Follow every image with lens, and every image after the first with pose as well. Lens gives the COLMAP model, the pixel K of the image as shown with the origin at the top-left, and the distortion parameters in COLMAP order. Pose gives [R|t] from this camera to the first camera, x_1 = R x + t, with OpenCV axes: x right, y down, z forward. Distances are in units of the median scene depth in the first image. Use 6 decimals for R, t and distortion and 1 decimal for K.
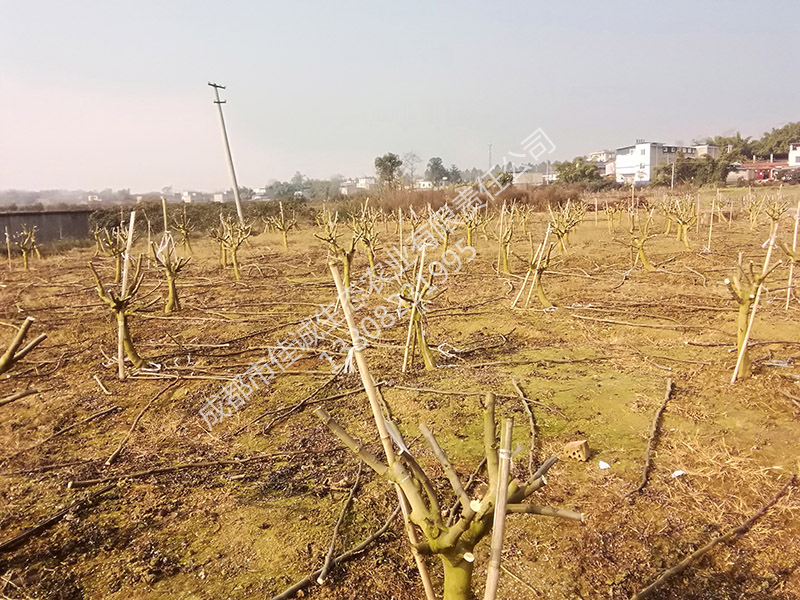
lens RADIAL K [[657.0, 0, 413.9], [0, 657.0, 290.4], [0, 0, 1]] dist [0.062177, -0.095316]
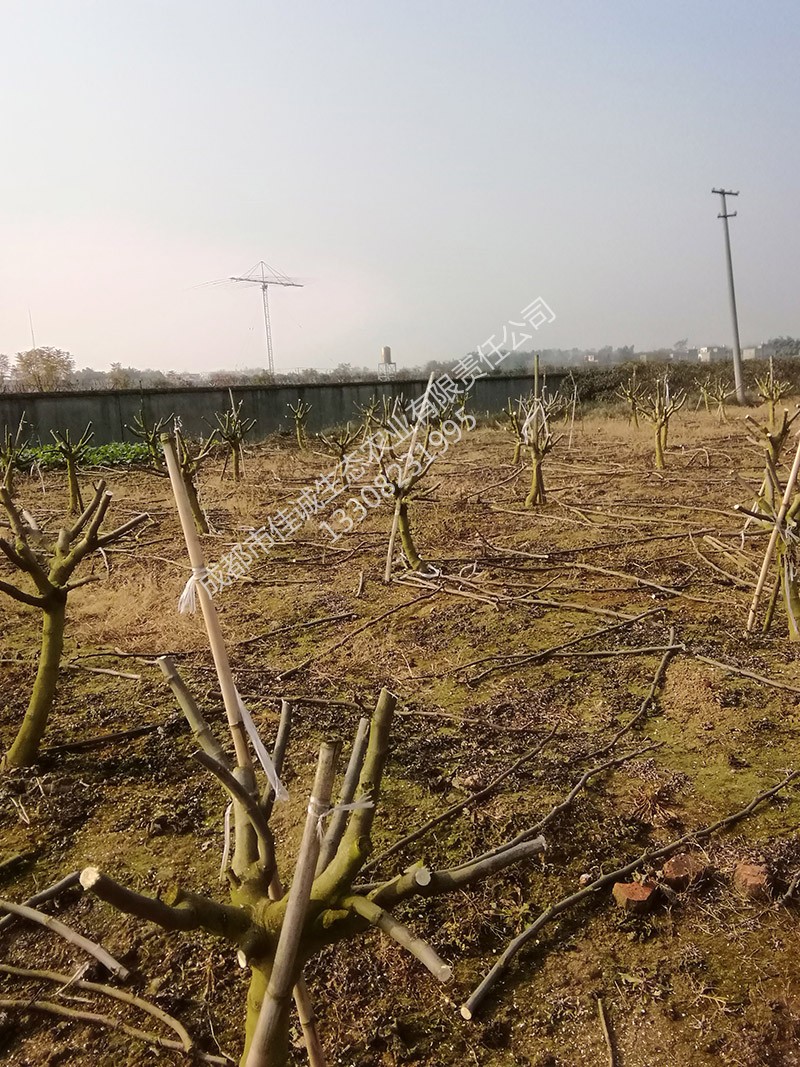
lens RADIAL K [[876.2, 0, 400.4], [0, 876.2, 543.5], [0, 0, 1]] dist [0.062177, -0.095316]
pose [[0.787395, 0.114108, -0.605796, 0.201689], [-0.071166, 0.992974, 0.094537, -0.013309], [0.612327, -0.031326, 0.789984, 0.159927]]
